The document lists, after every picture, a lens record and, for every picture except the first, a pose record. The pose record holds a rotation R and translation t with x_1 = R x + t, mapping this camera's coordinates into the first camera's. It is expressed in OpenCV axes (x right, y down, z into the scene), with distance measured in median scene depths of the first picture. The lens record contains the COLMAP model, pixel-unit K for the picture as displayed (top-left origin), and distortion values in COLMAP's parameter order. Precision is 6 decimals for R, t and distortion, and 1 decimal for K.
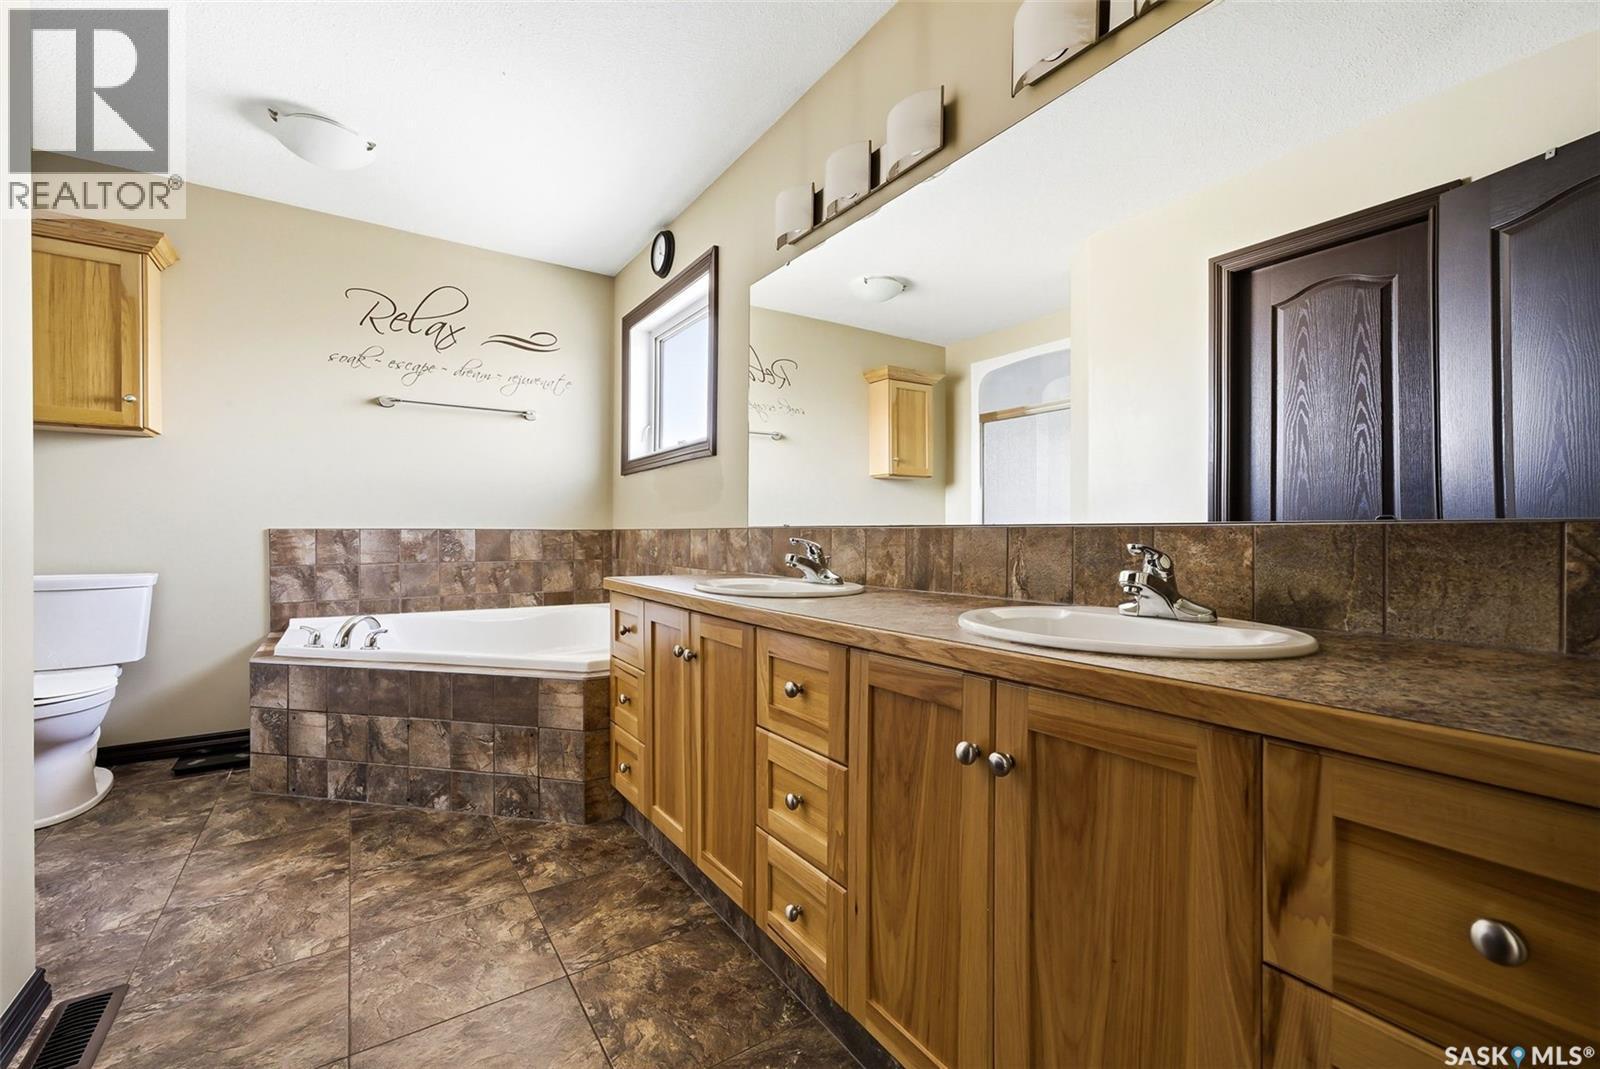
lens RADIAL K [[668.7, 0, 796.9], [0, 668.7, 532.4], [0, 0, 1]] dist [-0.000290, 0.004771]
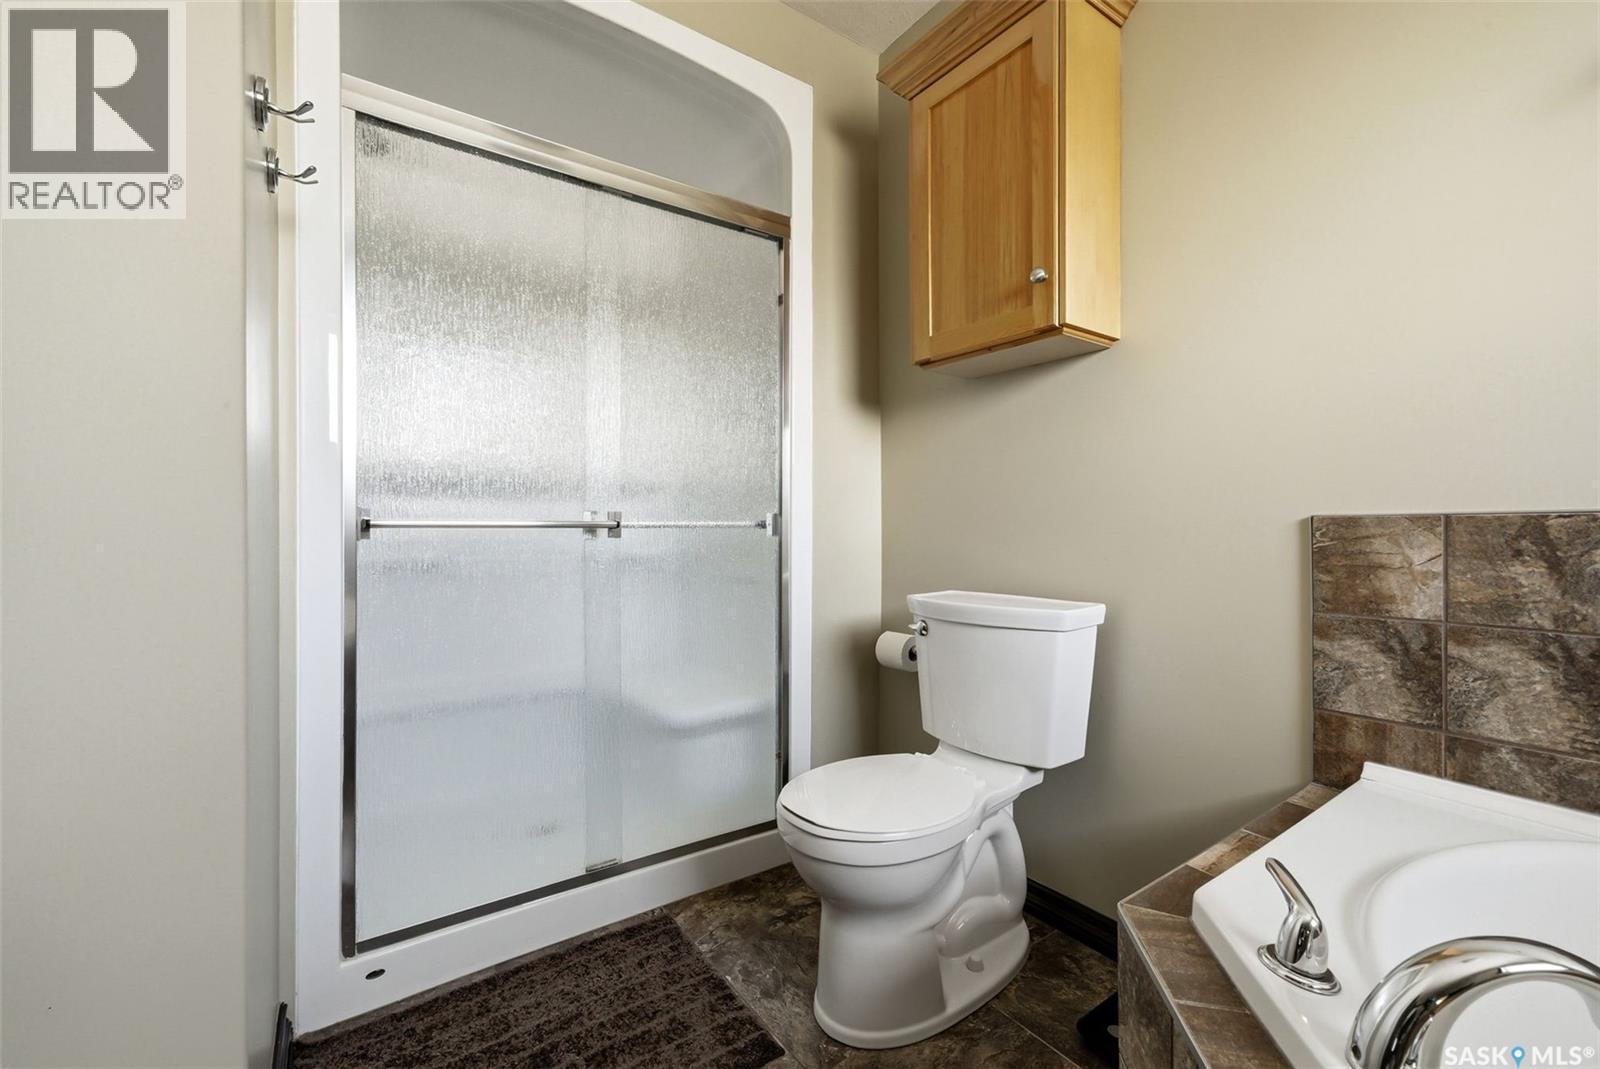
lens RADIAL K [[668.7, 0, 796.9], [0, 668.7, 532.4], [0, 0, 1]] dist [-0.000290, 0.004771]
pose [[0.020336, 0.001354, -0.999792, -0.408258], [-0.002088, 0.999997, 0.001312, 0.004196], [0.999791, 0.002061, 0.020339, 0.701459]]
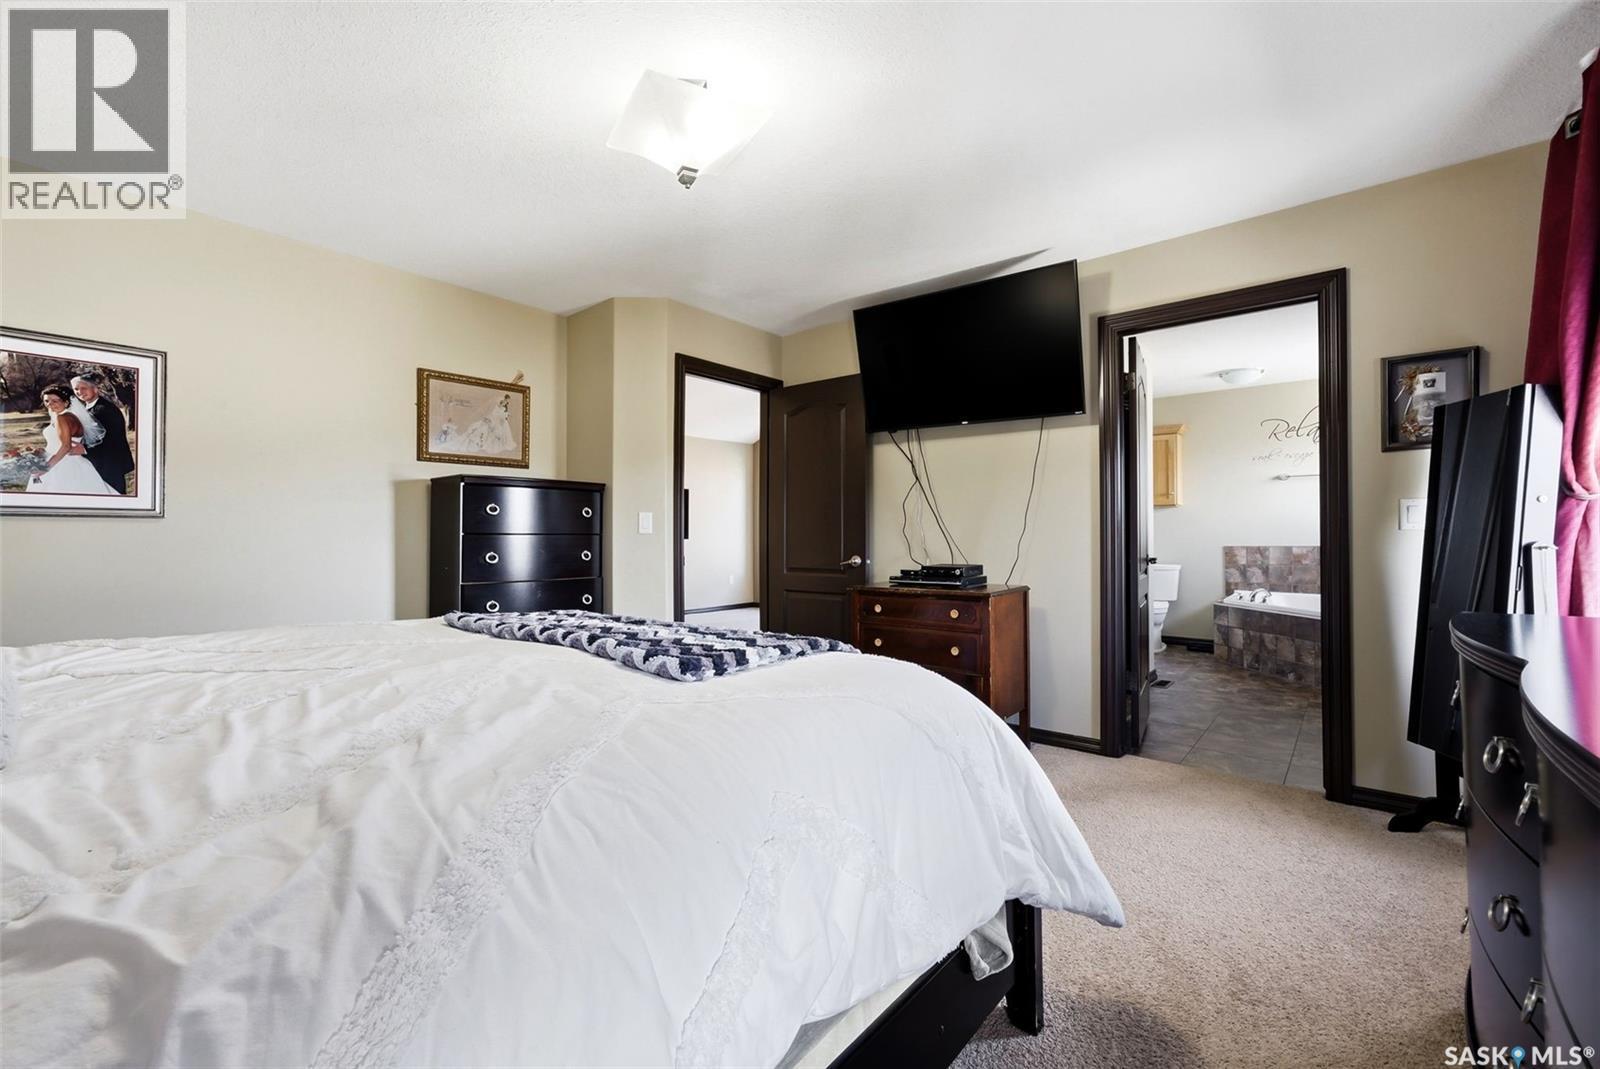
lens RADIAL K [[668.7, 0, 796.9], [0, 668.7, 532.4], [0, 0, 1]] dist [-0.000290, 0.004771]
pose [[0.276646, -0.011711, -0.960901, 0.872854], [-0.001320, 0.999920, -0.012567, -0.020493], [0.960971, 0.004745, 0.276608, -0.885930]]
